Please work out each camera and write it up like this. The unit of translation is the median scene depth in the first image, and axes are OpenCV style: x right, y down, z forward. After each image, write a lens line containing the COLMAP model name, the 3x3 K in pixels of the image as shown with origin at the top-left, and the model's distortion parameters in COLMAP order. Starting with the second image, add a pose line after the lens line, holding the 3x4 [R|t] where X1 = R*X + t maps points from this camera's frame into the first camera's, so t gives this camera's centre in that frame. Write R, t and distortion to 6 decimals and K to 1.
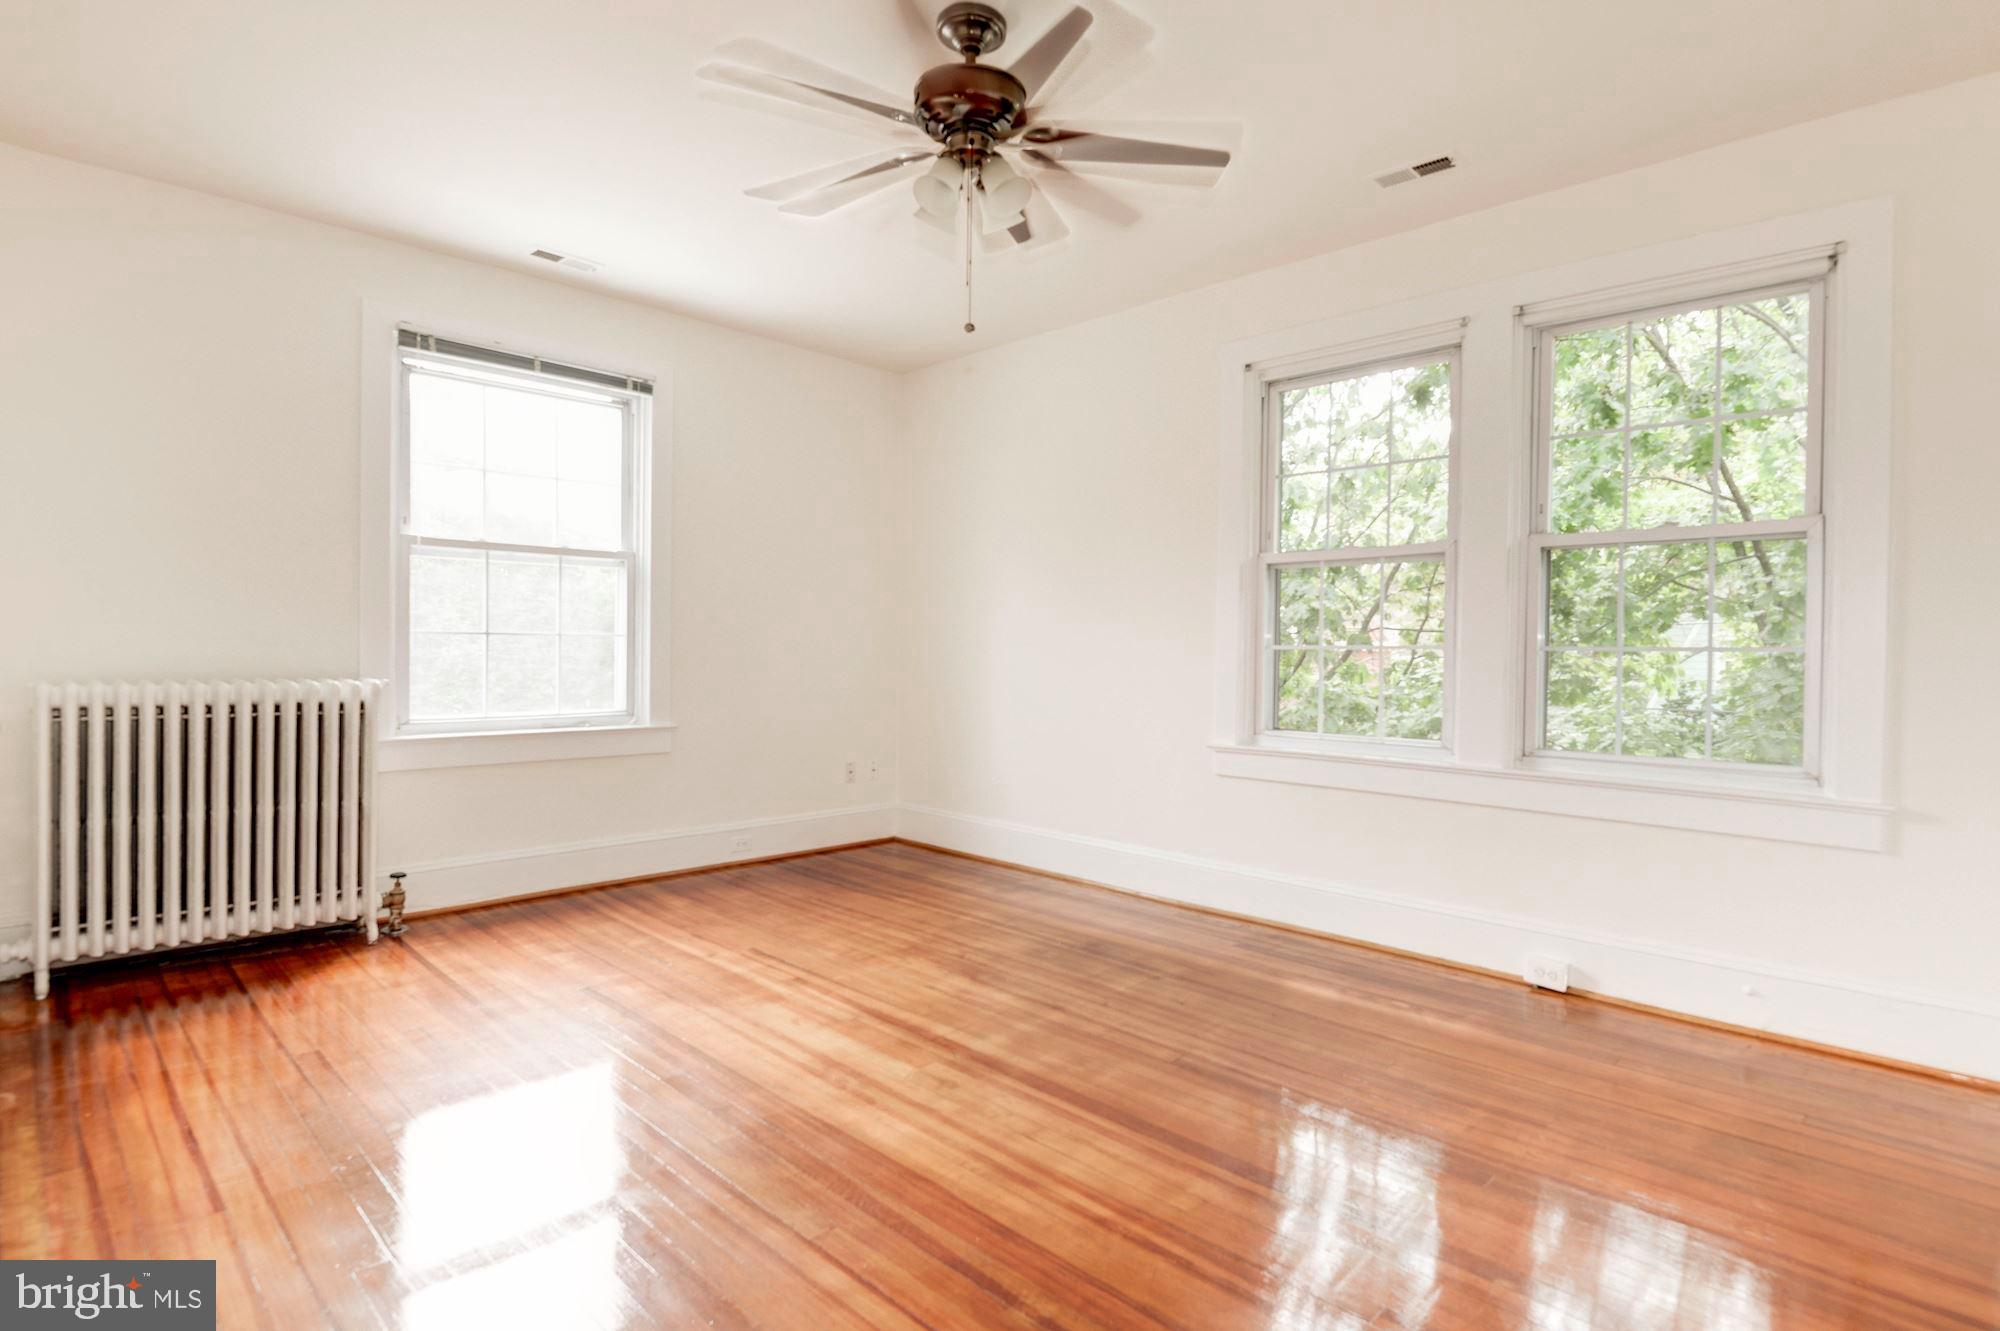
lens RADIAL K [[983.3, 0, 981.4], [0, 983.3, 636.2], [0, 0, 1]] dist [-0.002996, -0.000822]
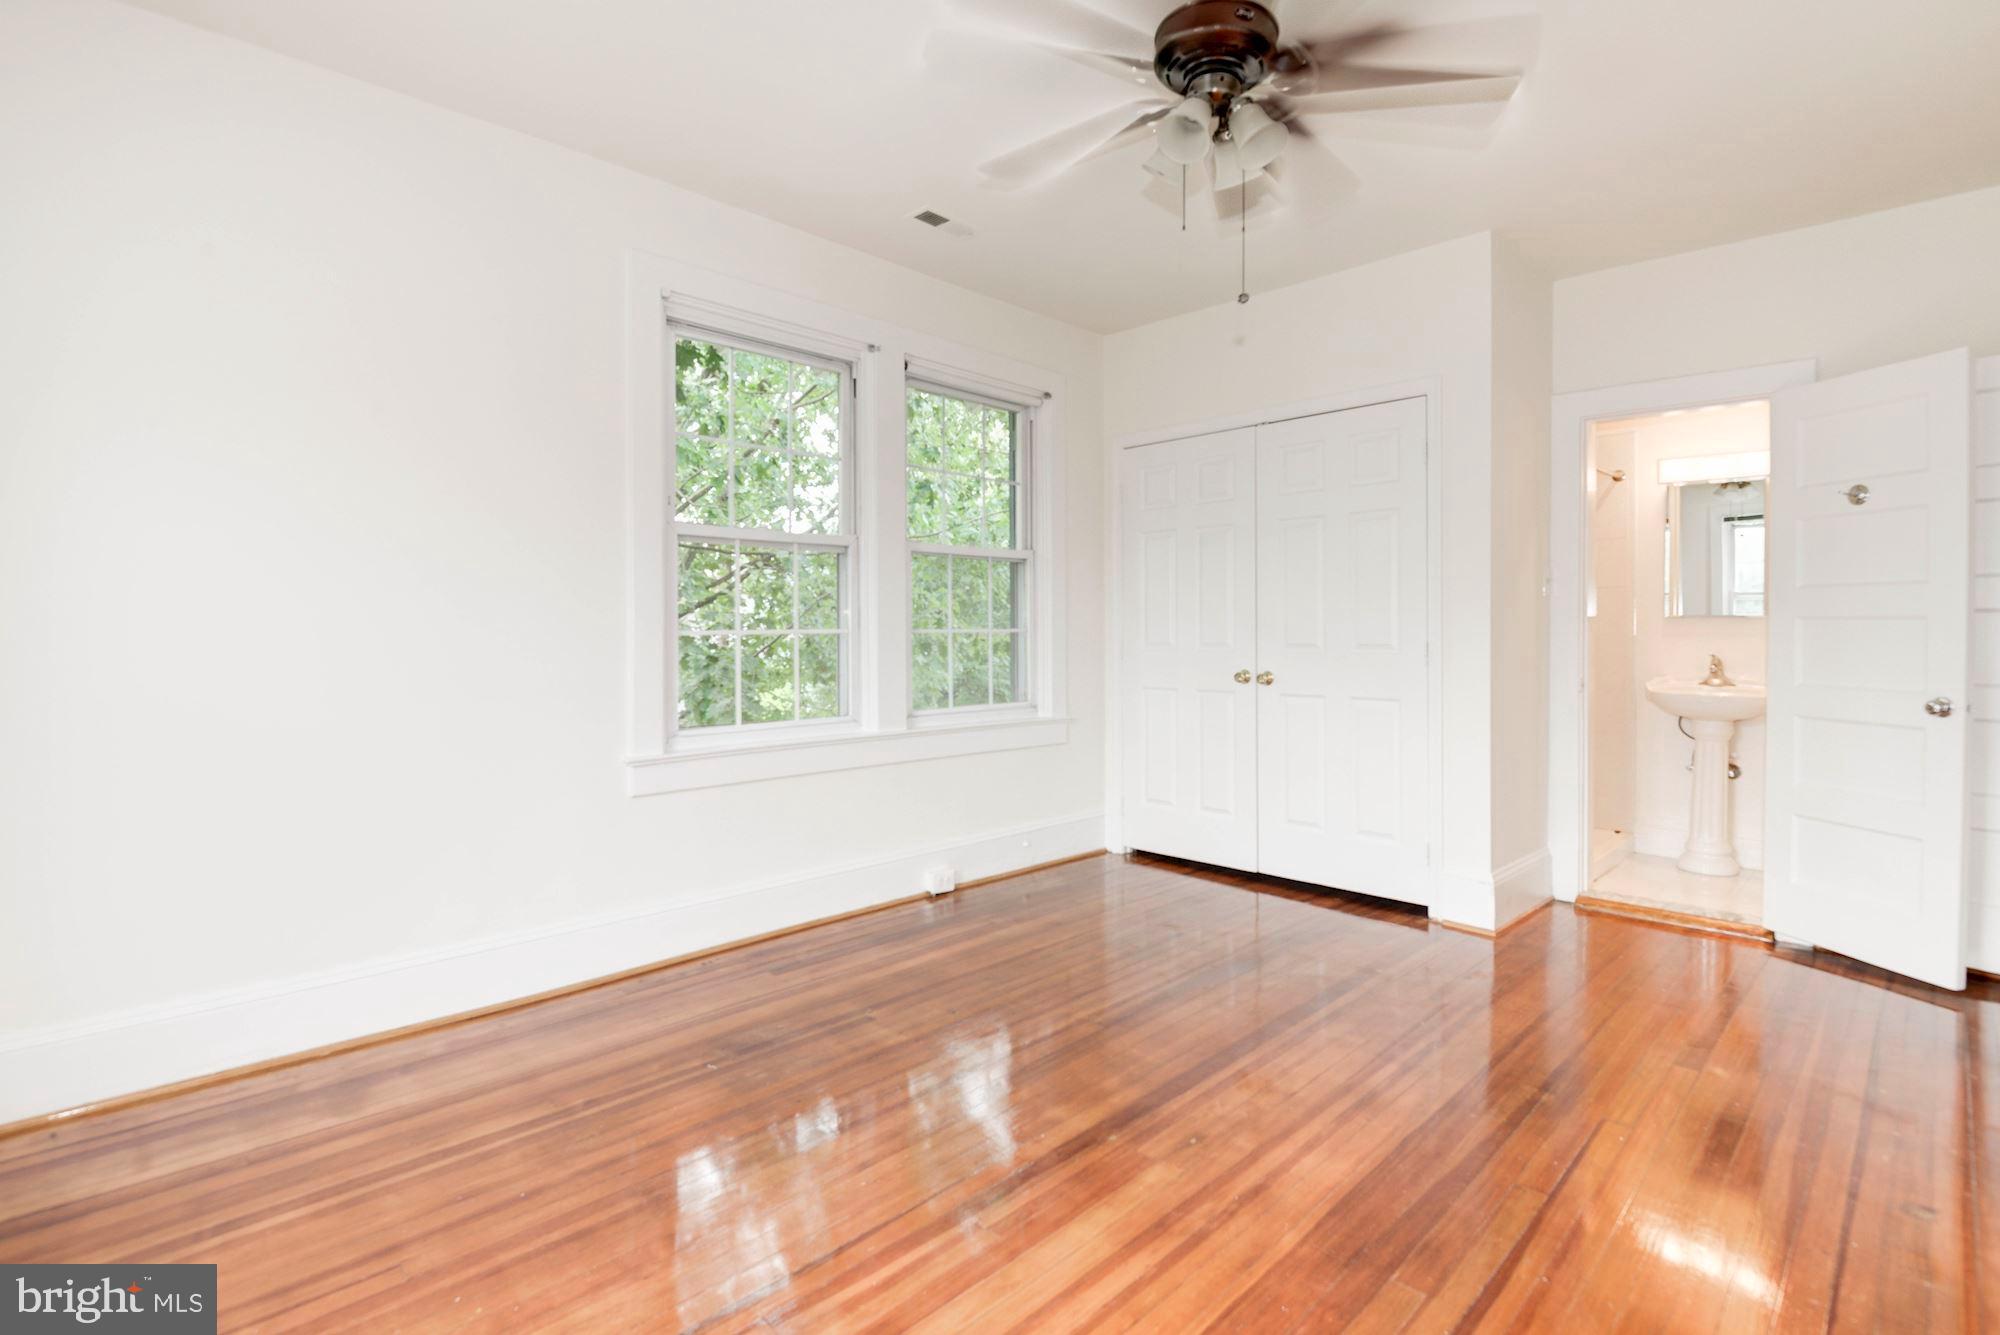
lens RADIAL K [[983.3, 0, 981.4], [0, 983.3, 638.2], [0, 0, 1]] dist [-0.002996, -0.000822]
pose [[-0.006007, -0.022247, 0.999734, -0.735053], [-0.004728, 0.999742, 0.022218, -0.008971], [-0.999971, -0.004594, -0.006111, 0.976318]]
